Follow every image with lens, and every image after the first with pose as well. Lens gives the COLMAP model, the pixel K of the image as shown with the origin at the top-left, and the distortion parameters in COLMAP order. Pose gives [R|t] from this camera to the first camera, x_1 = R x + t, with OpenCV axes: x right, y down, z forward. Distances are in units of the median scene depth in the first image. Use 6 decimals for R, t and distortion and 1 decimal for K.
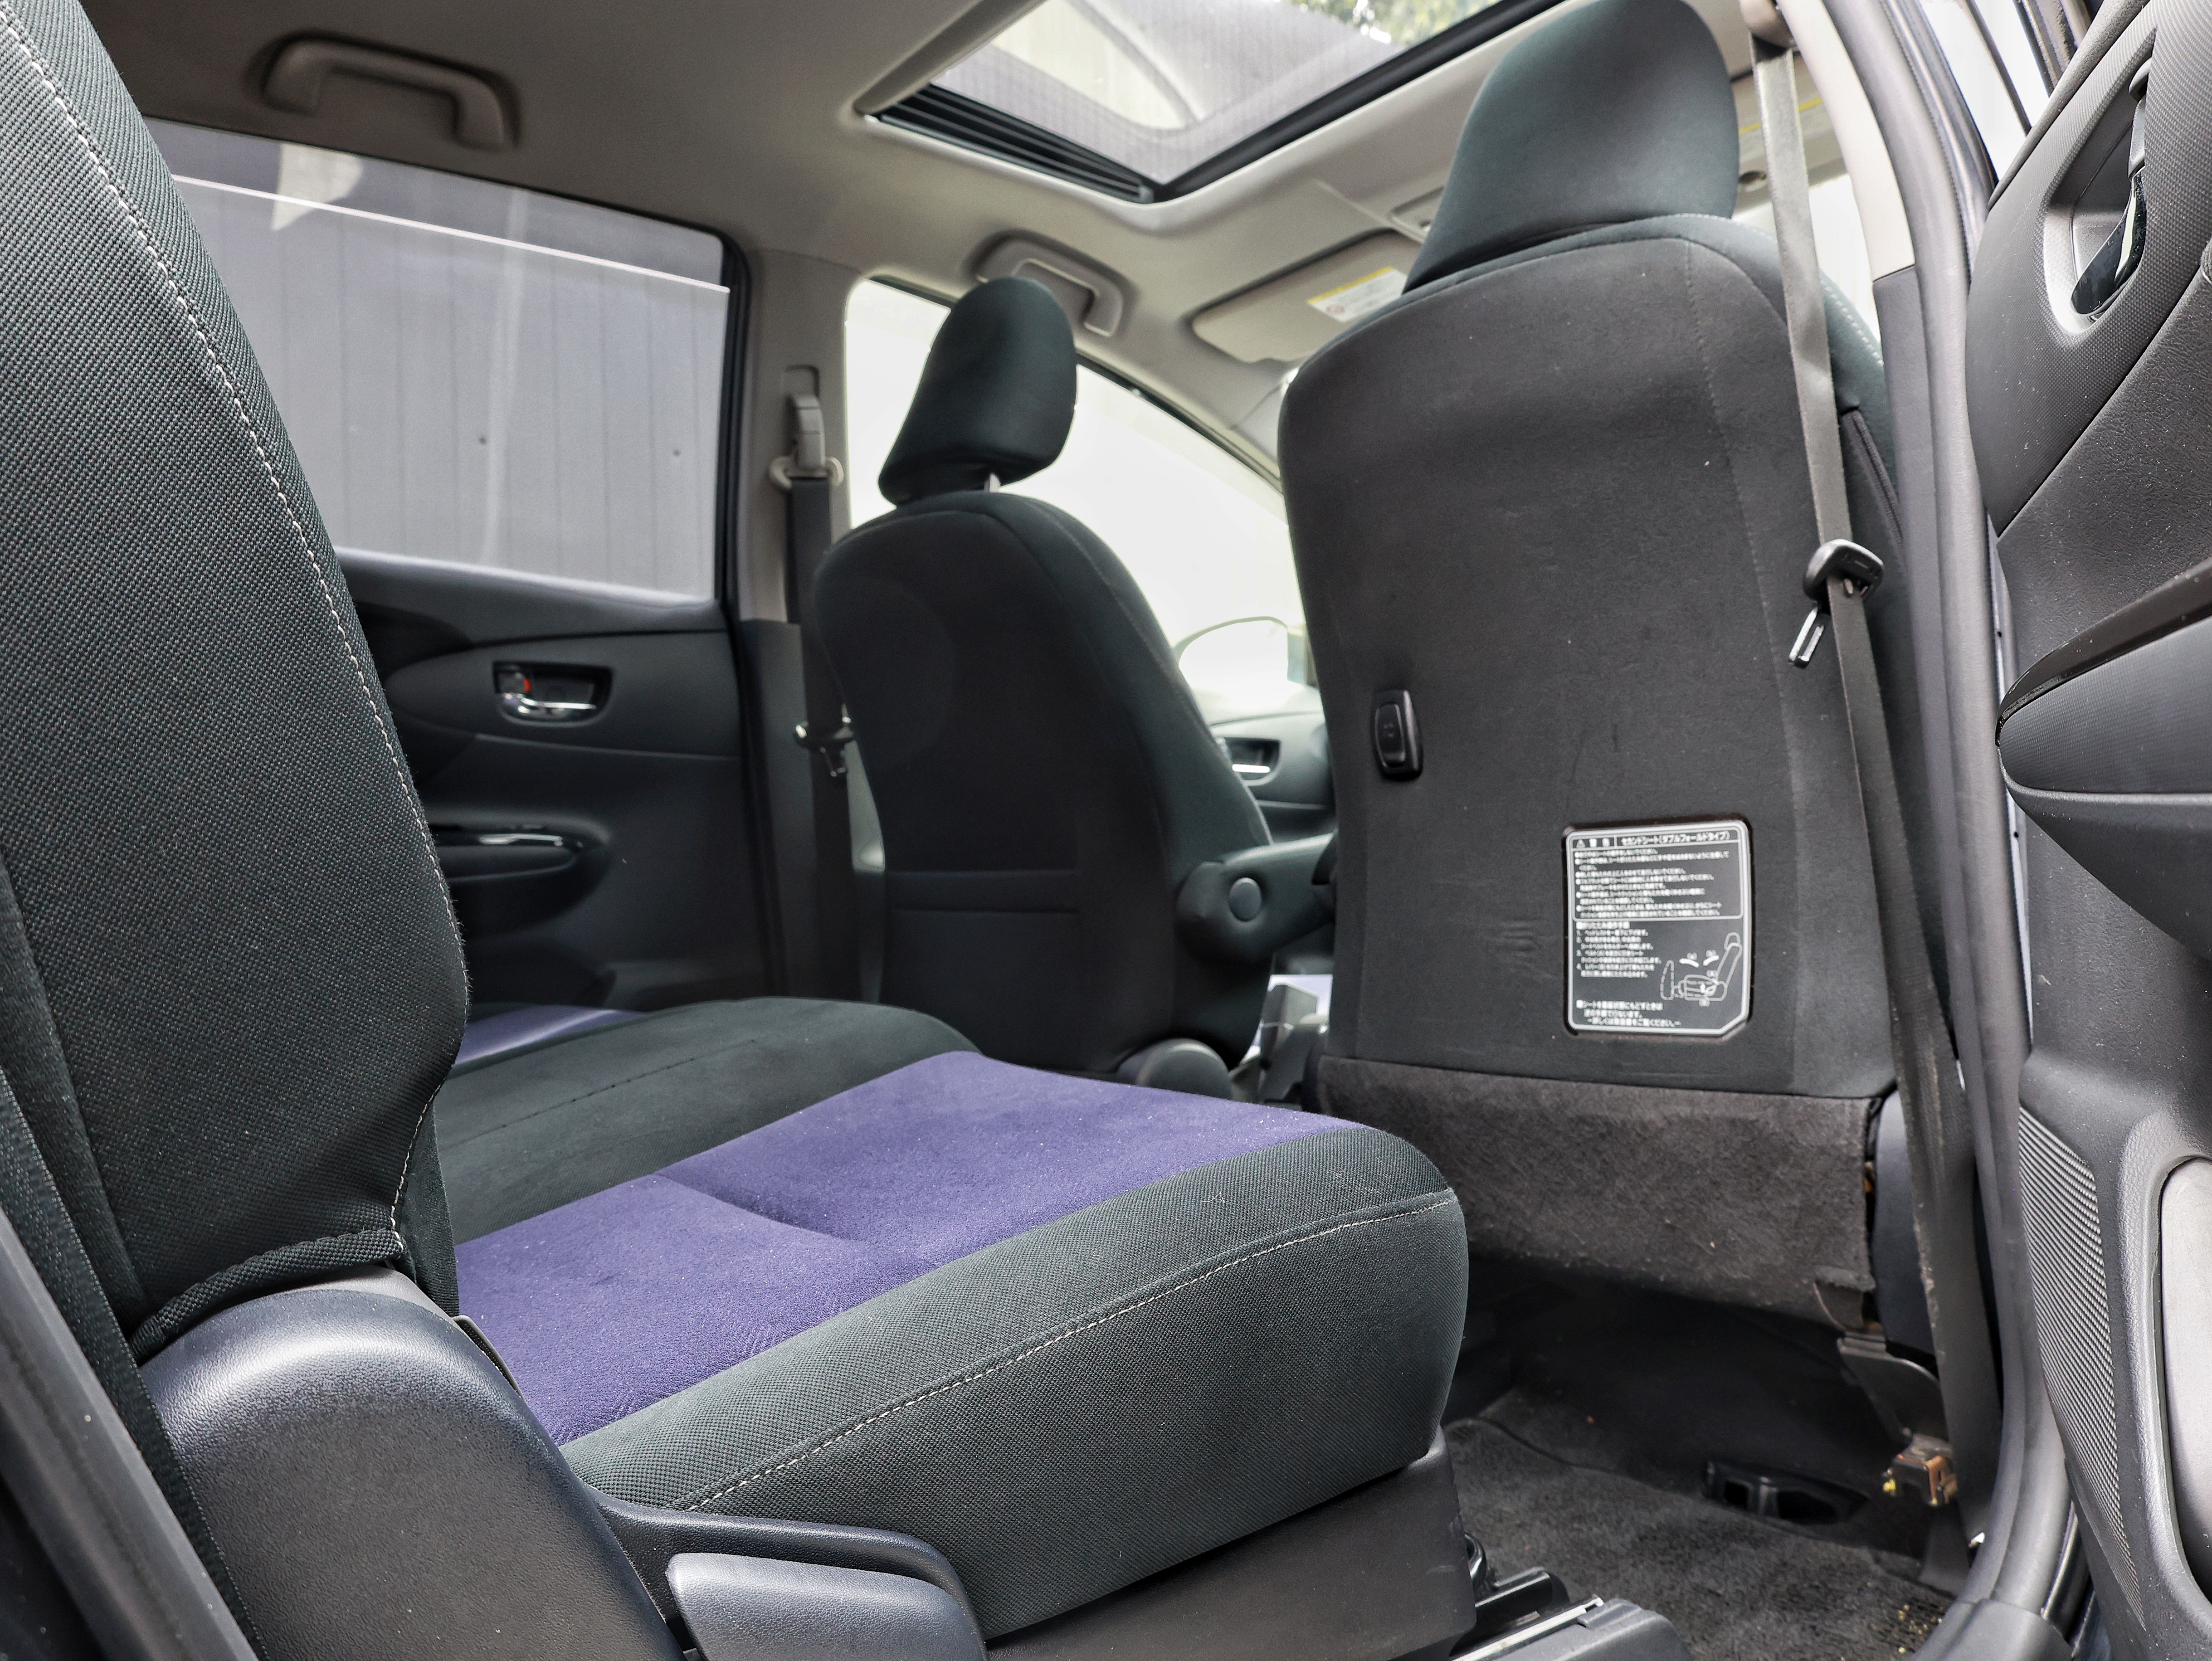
lens RADIAL K [[1703.9, 0, 1106.0], [0, 1703.9, 830.5], [0, 0, 1]] dist [-0.005068, -0.000322]
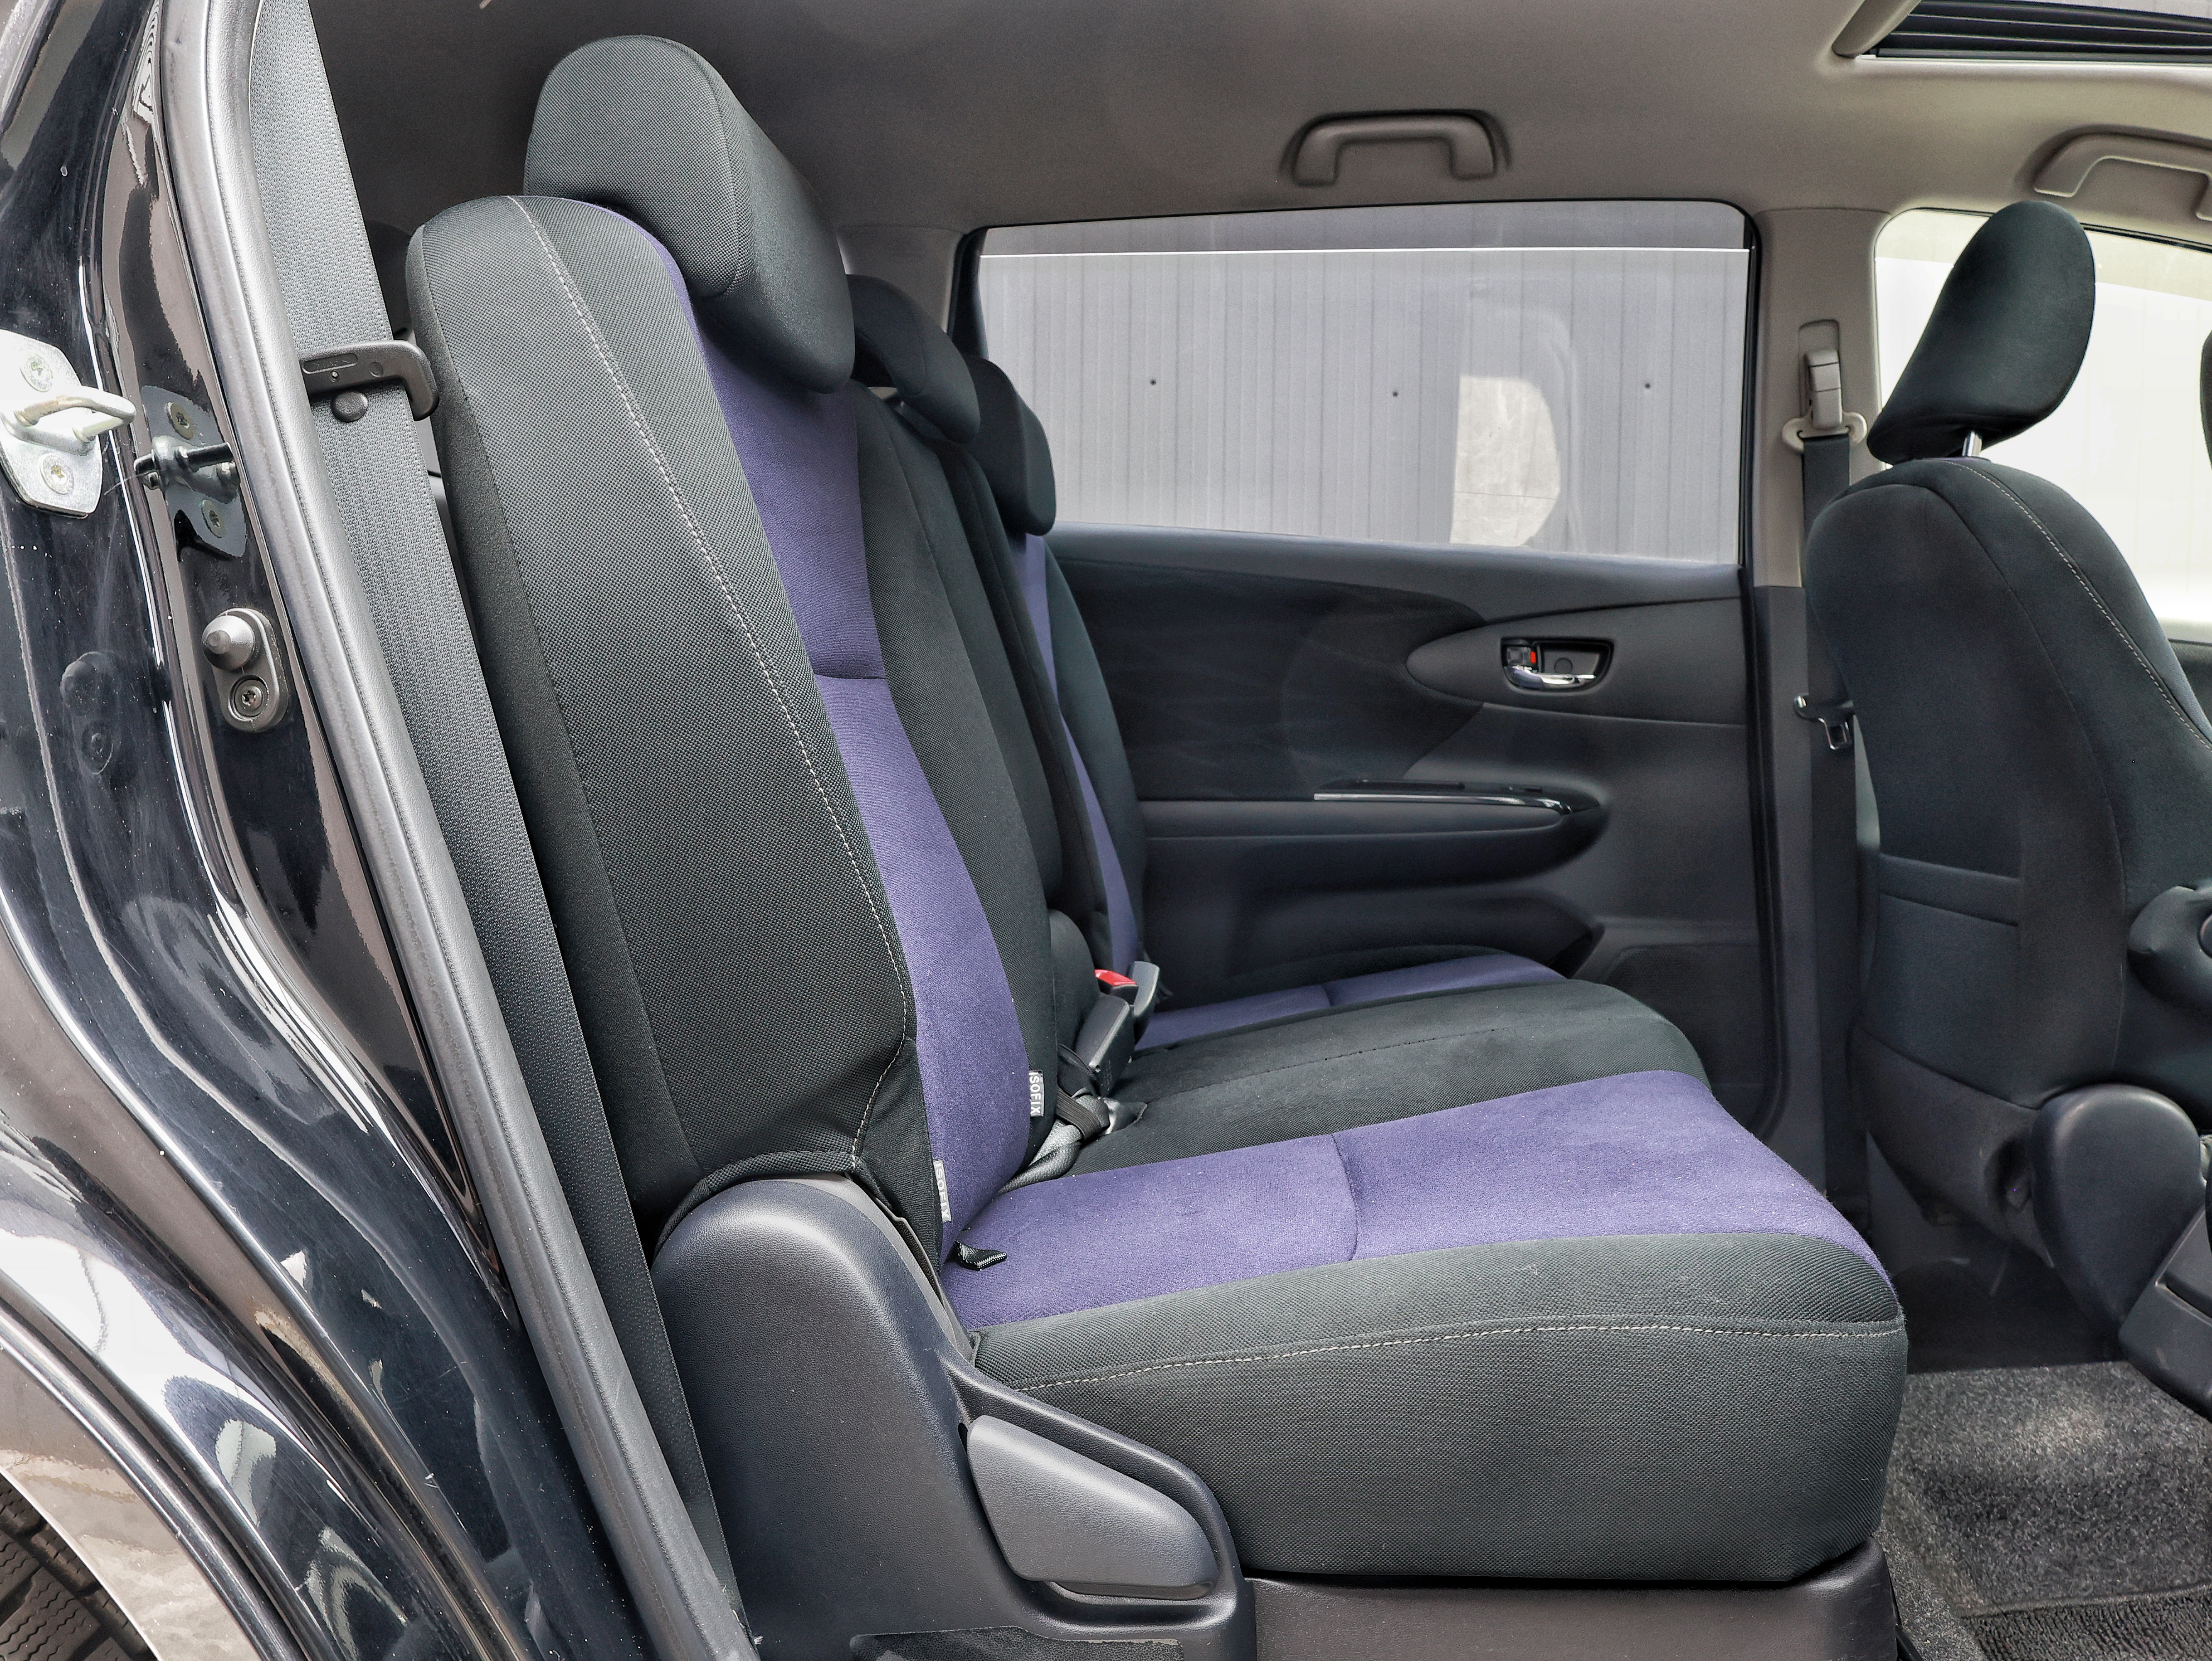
lens RADIAL K [[1689.8, 0, 1099.2], [0, 1689.8, 873.3], [0, 0, 1]] dist [-0.004055, 0.003708]
pose [[0.723104, 0.092558, -0.684510, 0.214607], [-0.029945, 0.994250, 0.102808, -0.050863], [0.690090, -0.053843, 0.721718, 0.018307]]
